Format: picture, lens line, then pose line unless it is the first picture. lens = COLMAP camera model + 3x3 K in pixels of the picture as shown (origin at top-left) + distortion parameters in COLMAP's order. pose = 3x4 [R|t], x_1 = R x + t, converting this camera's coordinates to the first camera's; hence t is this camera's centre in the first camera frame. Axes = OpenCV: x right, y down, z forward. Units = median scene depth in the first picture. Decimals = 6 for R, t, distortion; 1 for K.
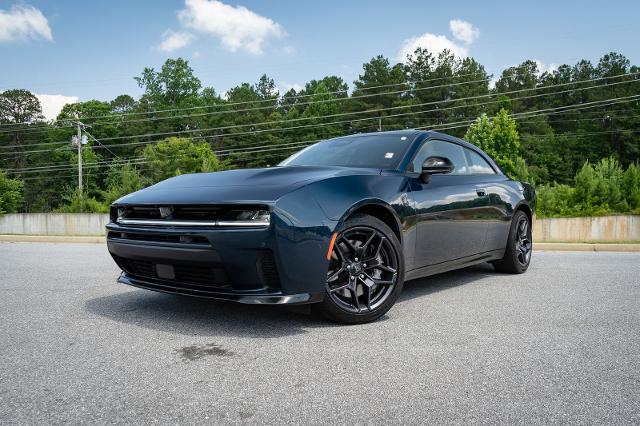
lens RADIAL K [[501.8, 0, 320.0], [0, 501.8, 213.0], [0, 0, 1]] dist [-0.012356, -0.002205]
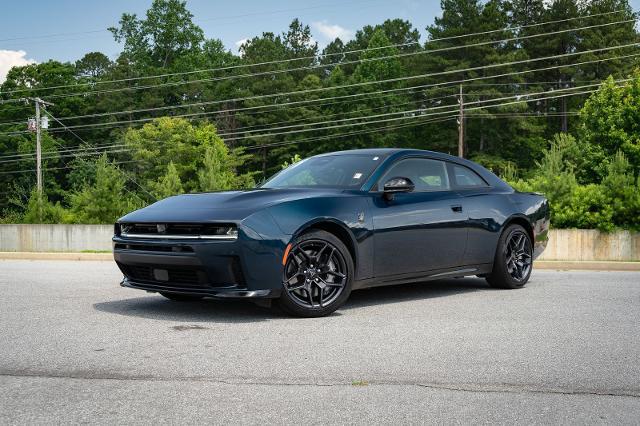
lens RADIAL K [[763.7, 0, 320.0], [0, 763.7, 213.0], [0, 0, 1]] dist [0.007147, -0.025441]
pose [[0.996511, -0.001983, -0.083439, 0.020636], [0.000978, 0.999927, -0.012080, -0.001326], [0.083457, 0.011956, 0.996440, -0.072742]]
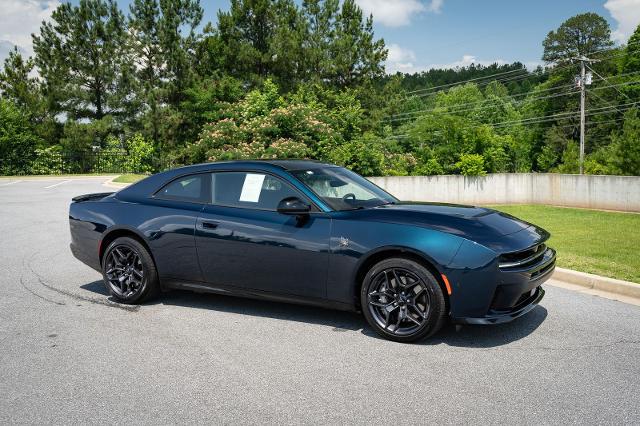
lens RADIAL K [[664.0, 0, 320.0], [0, 664.0, 213.0], [0, 0, 1]] dist [0.015155, -0.010223]
pose [[0.554214, 0.064383, -0.829881, 0.181719], [0.000287, 0.996989, 0.077539, -0.018000], [0.832374, -0.043211, 0.552527, 0.061709]]
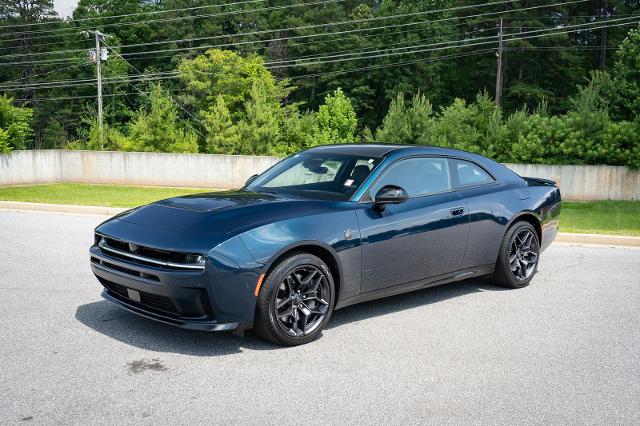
lens RADIAL K [[701.3, 0, 320.0], [0, 701.3, 213.0], [0, 0, 1]] dist [0.004734, -0.012106]
pose [[0.988338, 0.030857, -0.149118, 0.031626], [-0.015110, 0.994294, 0.105602, -0.021759], [0.151526, -0.102117, 0.983164, -0.048192]]
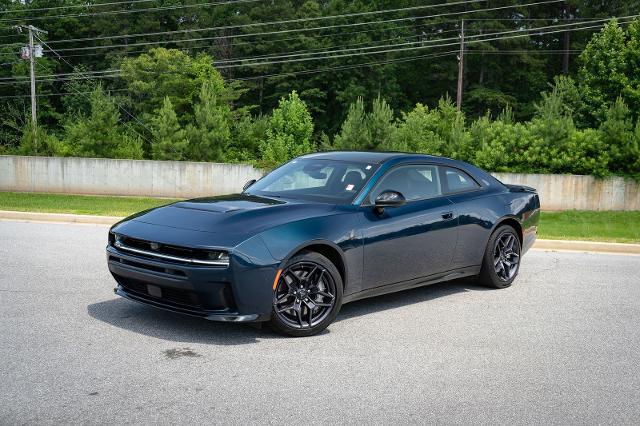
lens RADIAL K [[763.7, 0, 320.0], [0, 763.7, 213.0], [0, 0, 1]] dist [0.007147, -0.025441]
pose [[0.996584, 0.029606, -0.077091, 0.021569], [-0.022763, 0.995845, 0.088174, -0.021802], [0.079381, -0.086118, 0.993117, -0.074126]]
